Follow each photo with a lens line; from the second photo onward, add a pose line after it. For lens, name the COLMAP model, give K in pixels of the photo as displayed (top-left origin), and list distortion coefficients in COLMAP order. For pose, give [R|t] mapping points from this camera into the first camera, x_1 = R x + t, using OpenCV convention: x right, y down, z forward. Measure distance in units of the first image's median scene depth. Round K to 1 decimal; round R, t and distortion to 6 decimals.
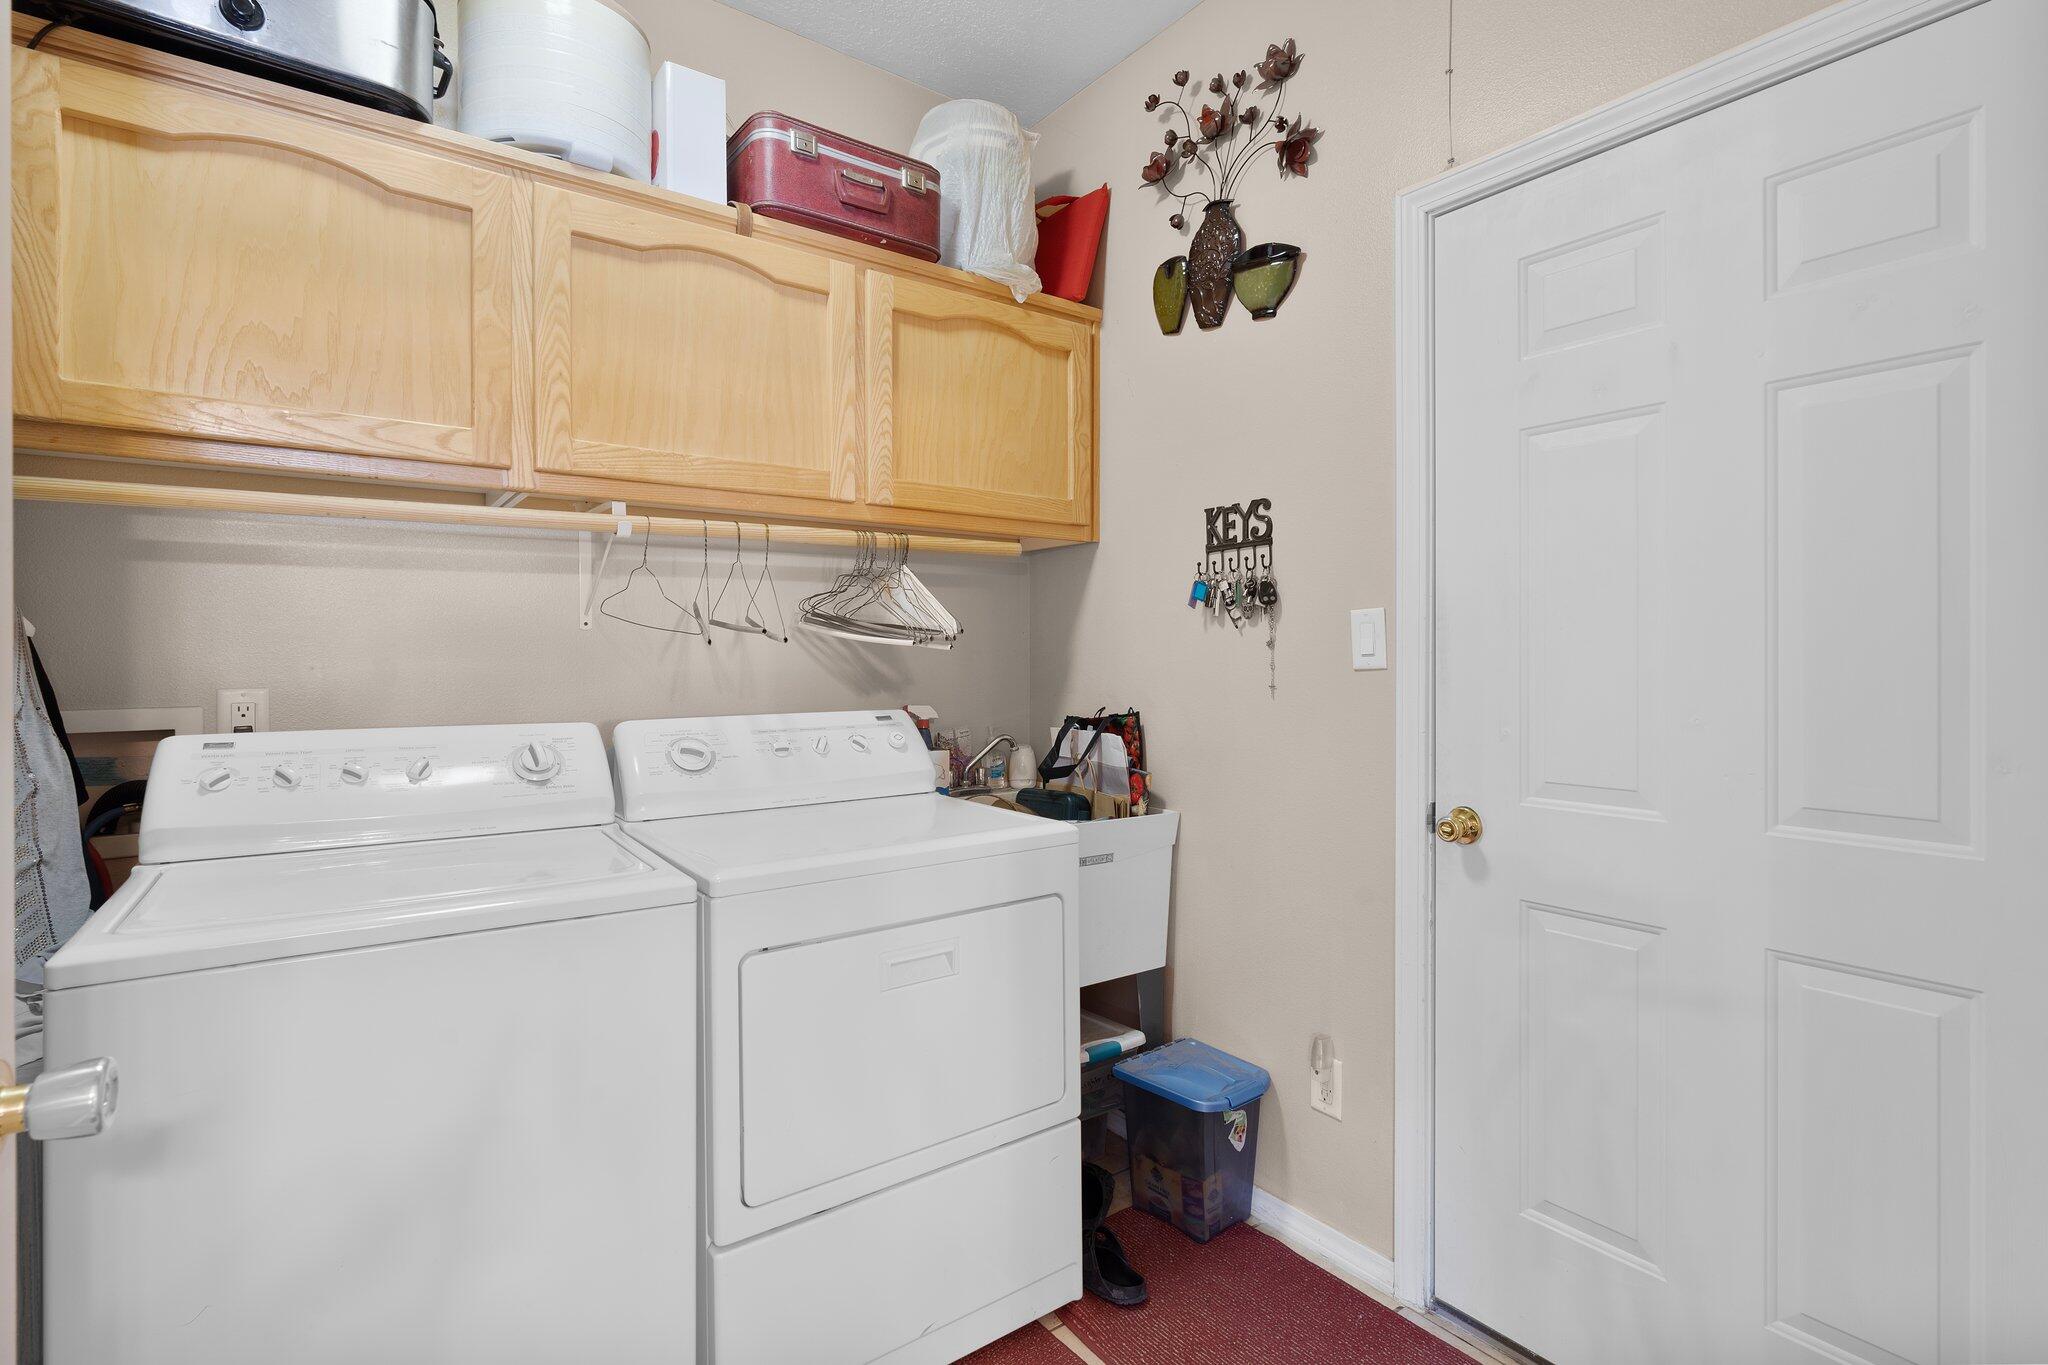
lens RADIAL K [[964.8, 0, 1026.9], [0, 964.8, 664.1], [0, 0, 1]] dist [0.001145, 0.000331]
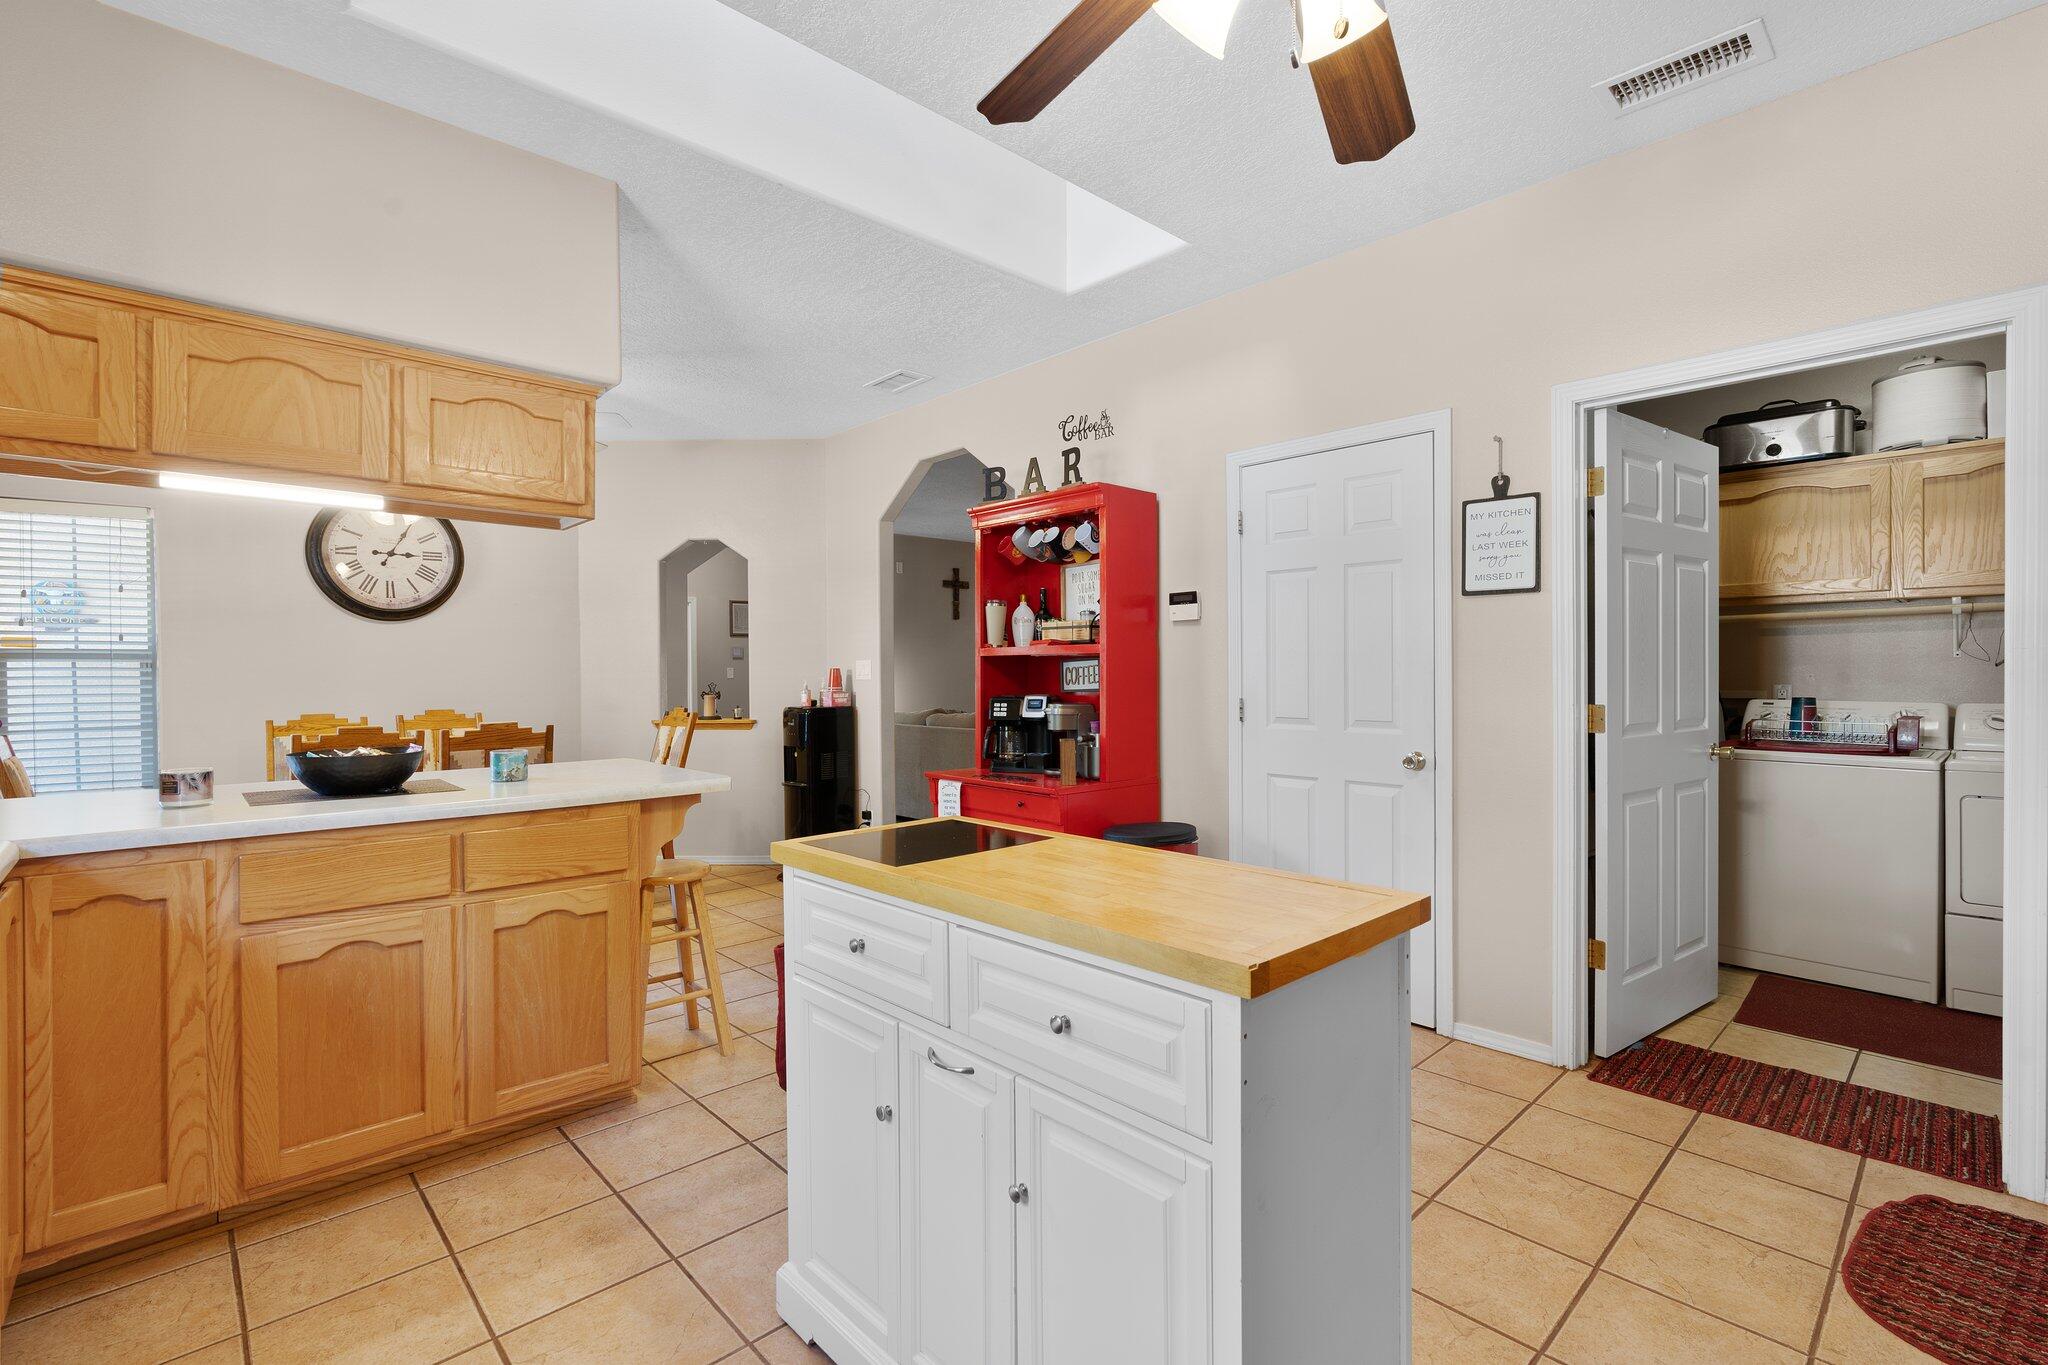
lens RADIAL K [[932.7, 0, 1030.3], [0, 932.7, 675.9], [0, 0, 1]] dist [-0.003391, -0.000577]
pose [[0.134457, 0.006282, -0.990899, 1.352734], [-0.001973, 0.999980, 0.006072, -0.008559], [0.990917, 0.001138, 0.134467, -1.296555]]
